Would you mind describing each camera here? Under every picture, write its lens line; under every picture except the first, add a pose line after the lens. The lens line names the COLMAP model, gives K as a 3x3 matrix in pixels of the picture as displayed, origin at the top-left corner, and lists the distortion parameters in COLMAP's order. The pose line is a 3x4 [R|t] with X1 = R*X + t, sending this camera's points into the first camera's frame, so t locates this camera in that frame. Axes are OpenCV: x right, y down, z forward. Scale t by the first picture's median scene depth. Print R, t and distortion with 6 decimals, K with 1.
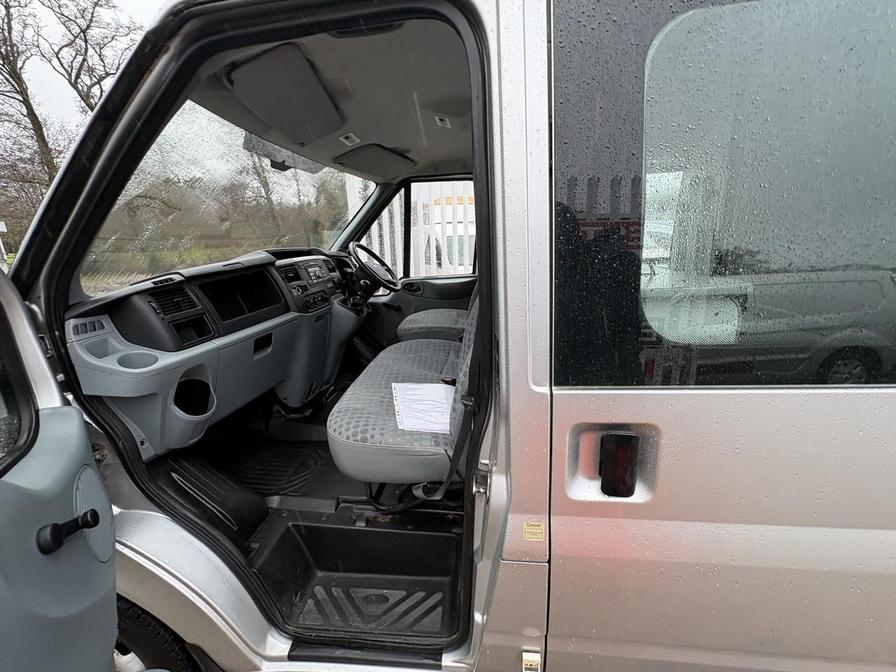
lens RADIAL K [[356.6, 0, 450.1], [0, 356.6, 343.4], [0, 0, 1]] dist [0.000245, 0.000137]
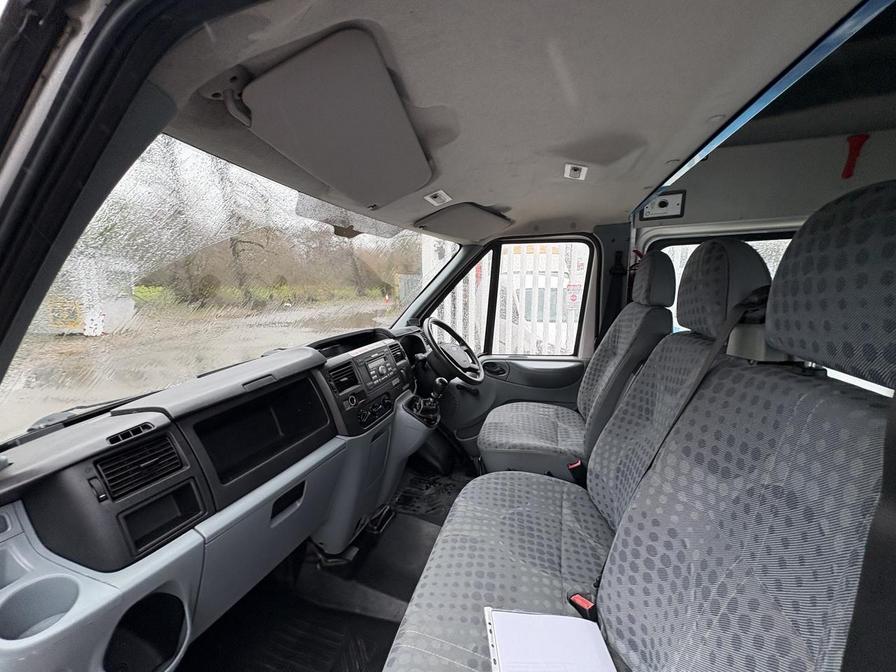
lens RADIAL K [[356.6, 0, 452.6], [0, 356.6, 342.6], [0, 0, 1]] dist [0.000245, 0.000137]
pose [[0.985454, 0.048953, -0.162740, -0.087926], [-0.067323, 0.991721, -0.109352, -0.148886], [0.156039, 0.118717, 0.980591, 0.238820]]
